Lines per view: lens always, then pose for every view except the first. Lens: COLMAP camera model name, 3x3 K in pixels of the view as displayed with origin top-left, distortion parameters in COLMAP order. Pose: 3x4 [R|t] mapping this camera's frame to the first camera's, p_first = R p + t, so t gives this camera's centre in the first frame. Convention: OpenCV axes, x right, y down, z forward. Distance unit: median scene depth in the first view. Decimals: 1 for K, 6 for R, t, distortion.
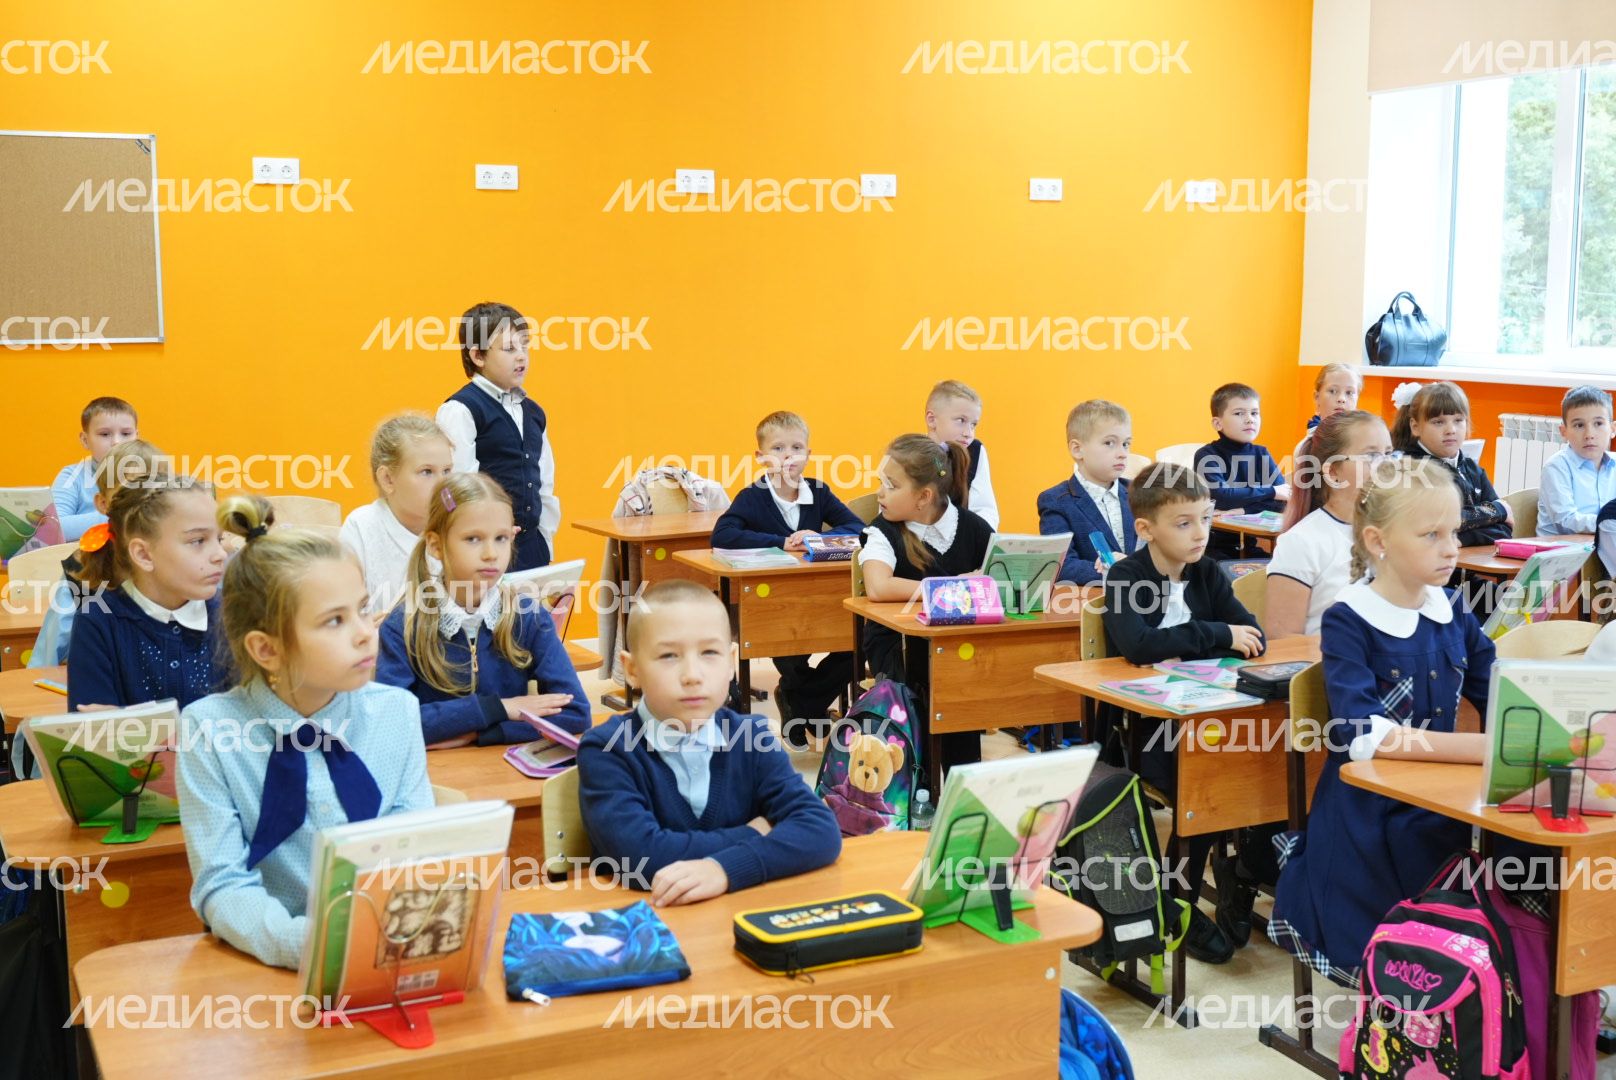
lens RADIAL K [[1850.6, 0, 808.7], [0, 1850.6, 532.8], [0, 0, 1]] dist [0.000639, 0.000000]
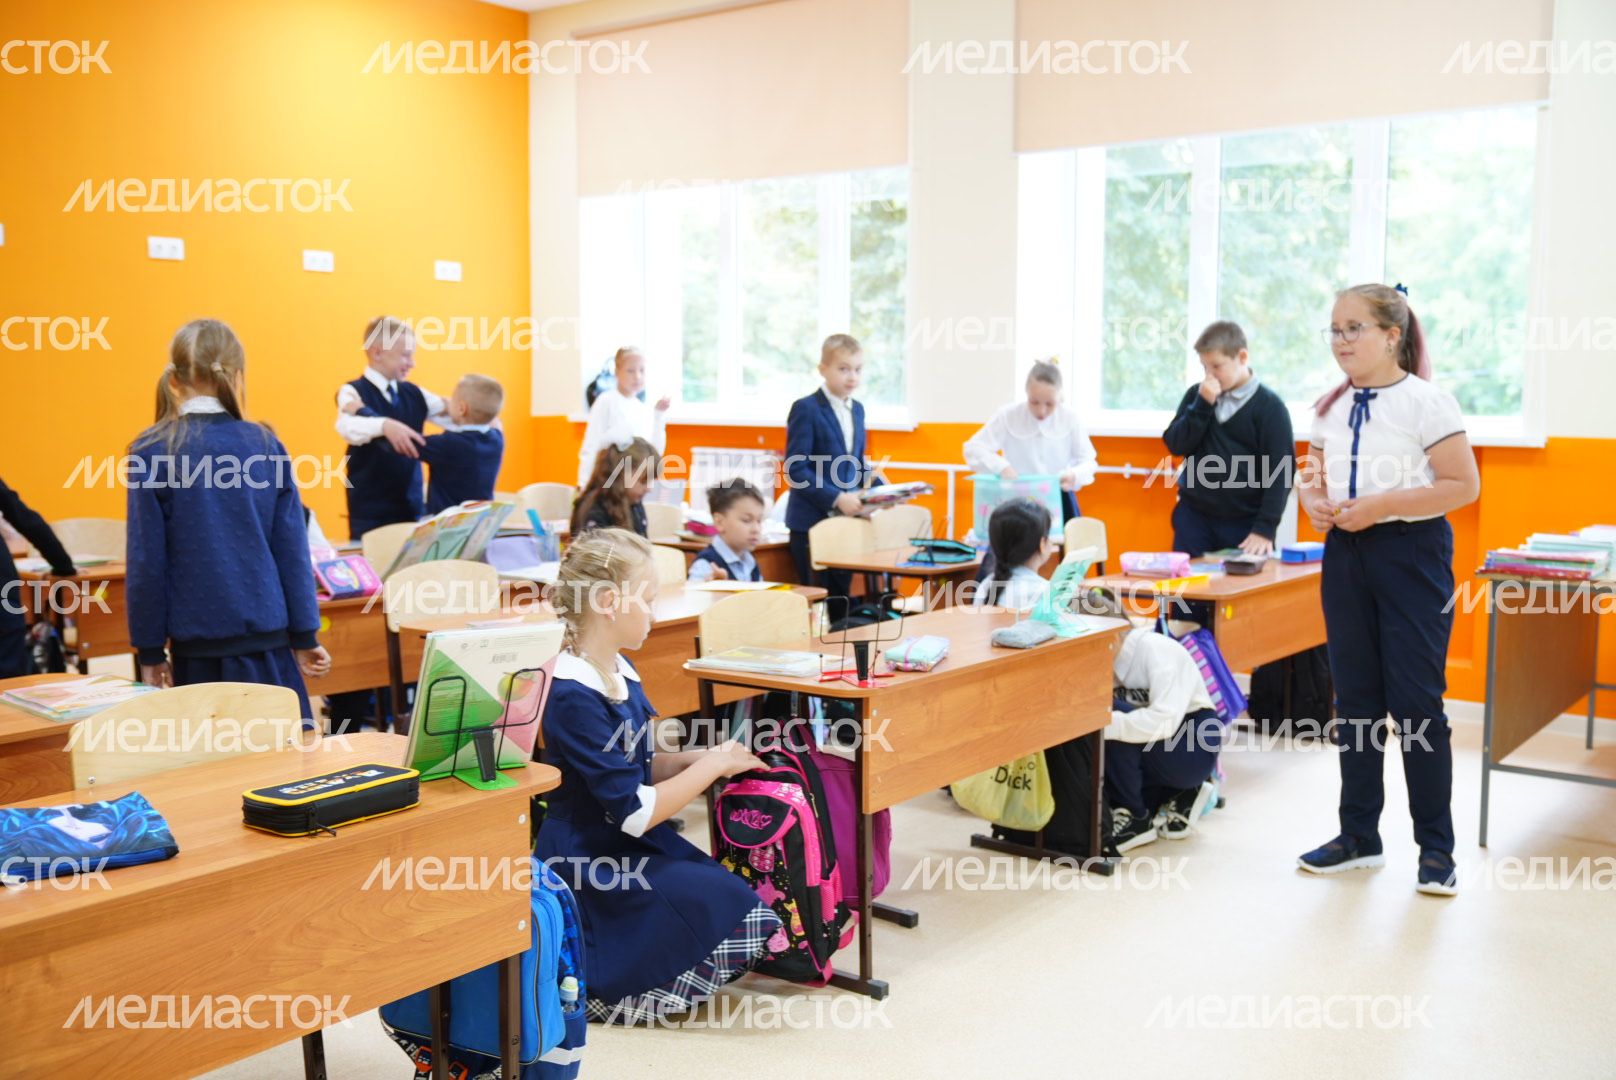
lens RADIAL K [[1532.7, 0, 787.5], [0, 1532.7, 552.5], [0, 0, 1]] dist [-0.006211, 0.000000]
pose [[0.890201, -0.037483, 0.454023, -0.128735], [0.054287, 0.998236, -0.024029, 0.087204], [-0.452322, 0.046039, 0.890666, 0.049105]]
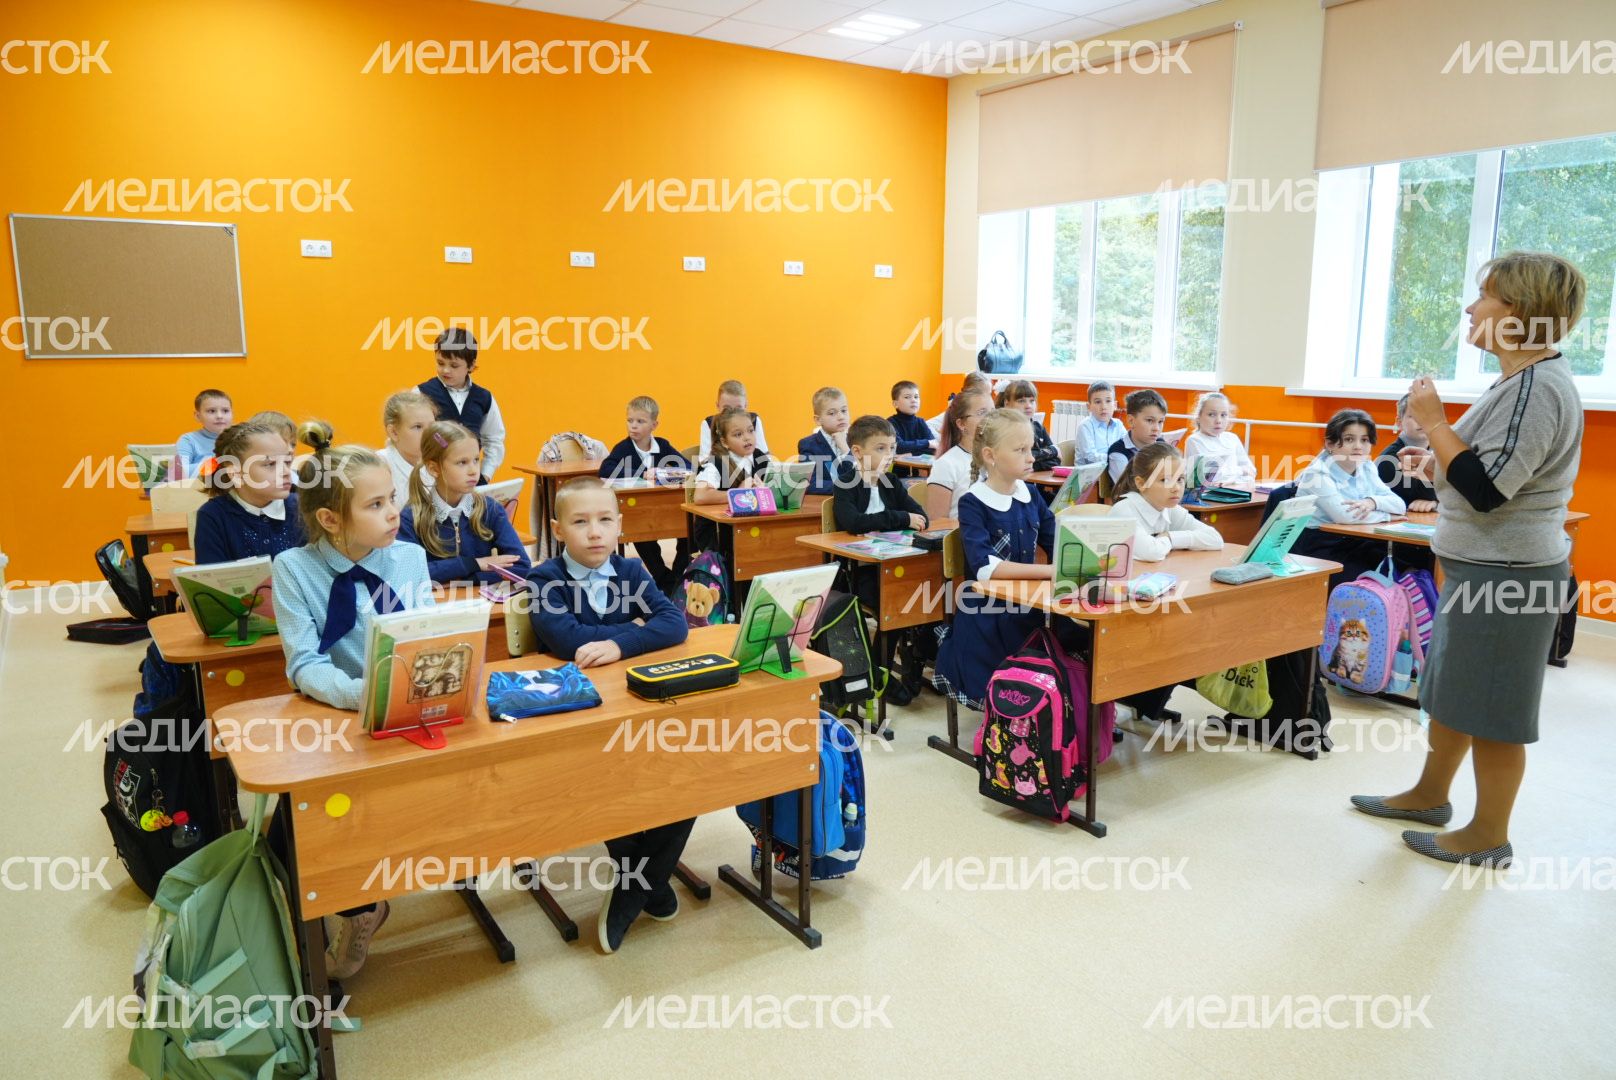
lens RADIAL K [[1097.3, 0, 805.5], [0, 1097.3, 536.1], [0, 0, 1]] dist [-0.032778, 0.025027]
pose [[0.990079, -0.021412, 0.138873, -0.012523], [0.015567, 0.998952, 0.043041, 0.038231], [-0.139649, -0.040452, 0.989374, 0.000880]]
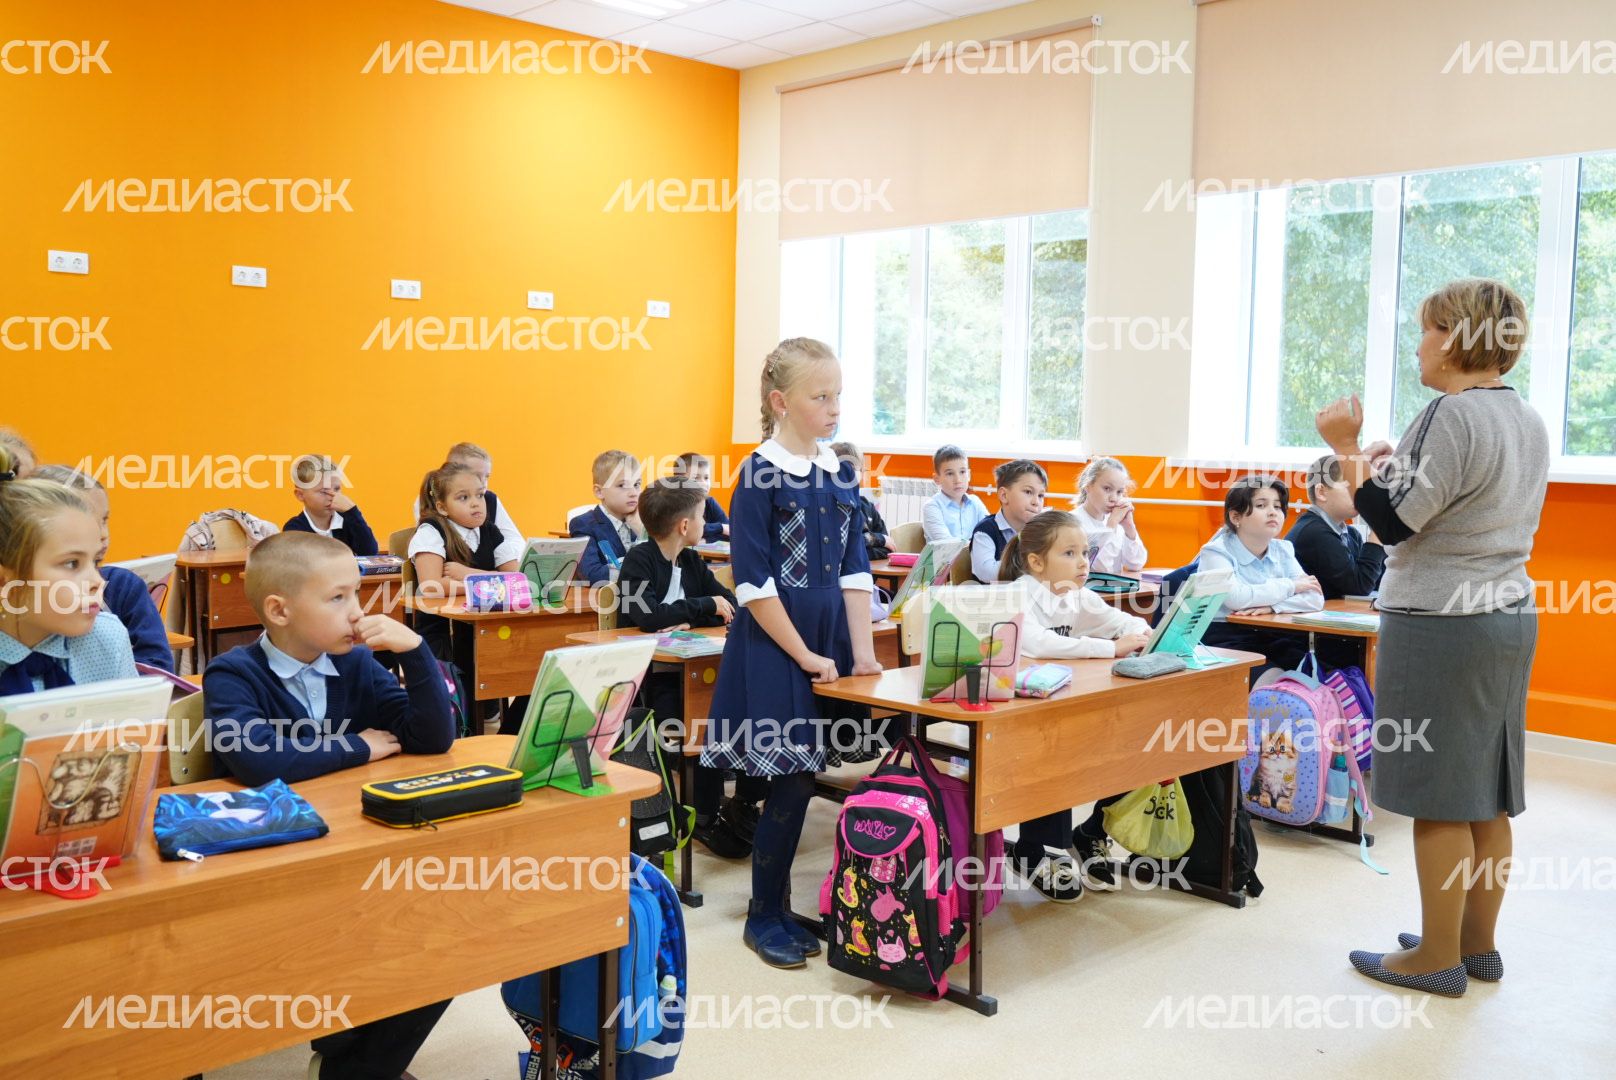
lens RADIAL K [[1451.0, 0, 790.6], [0, 1451.0, 535.7], [0, 0, 1]] dist [0.005404, -0.021724]
pose [[0.949034, -0.004768, 0.315138, -0.058939], [0.023247, 0.998221, -0.054904, 0.085774], [-0.314315, 0.059432, 0.947456, 0.020033]]
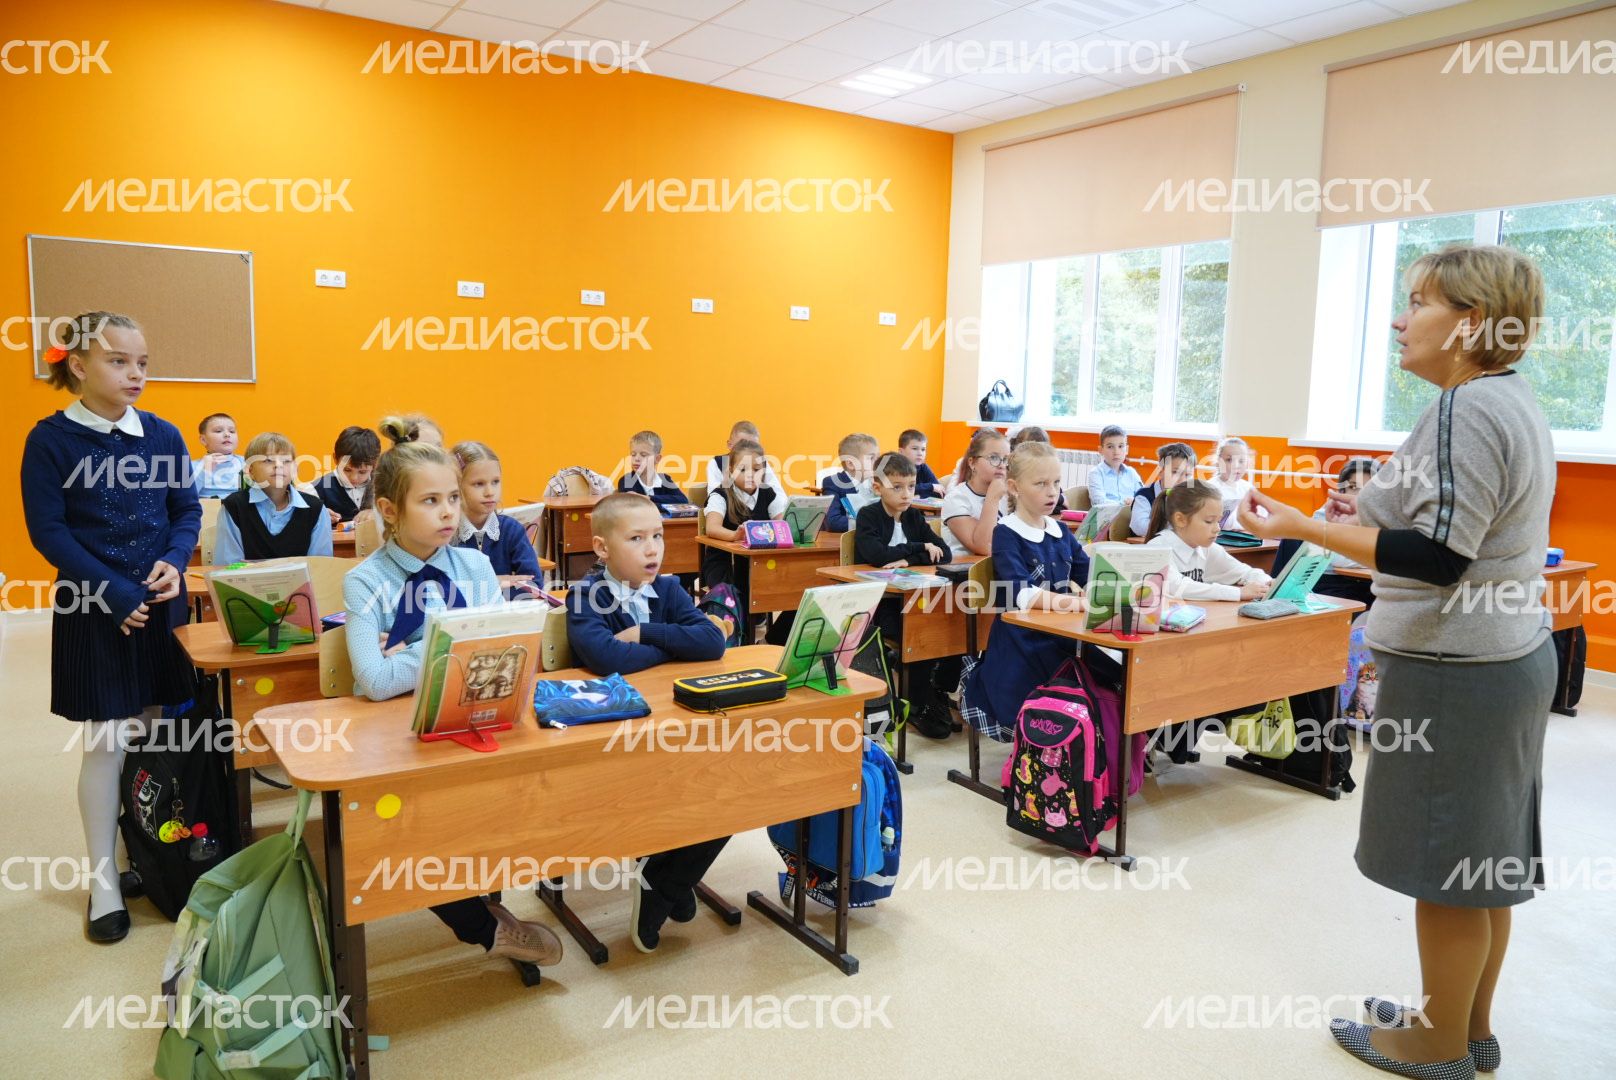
lens RADIAL K [[1097.3, 0, 800.2], [0, 1097.3, 533.3], [0, 0, 1]] dist [-0.032778, 0.025027]
pose [[0.987668, 0.007937, 0.156360, -0.068025], [-0.006243, 0.999916, -0.011327, 0.070415], [-0.156436, 0.010211, 0.987635, 0.011096]]
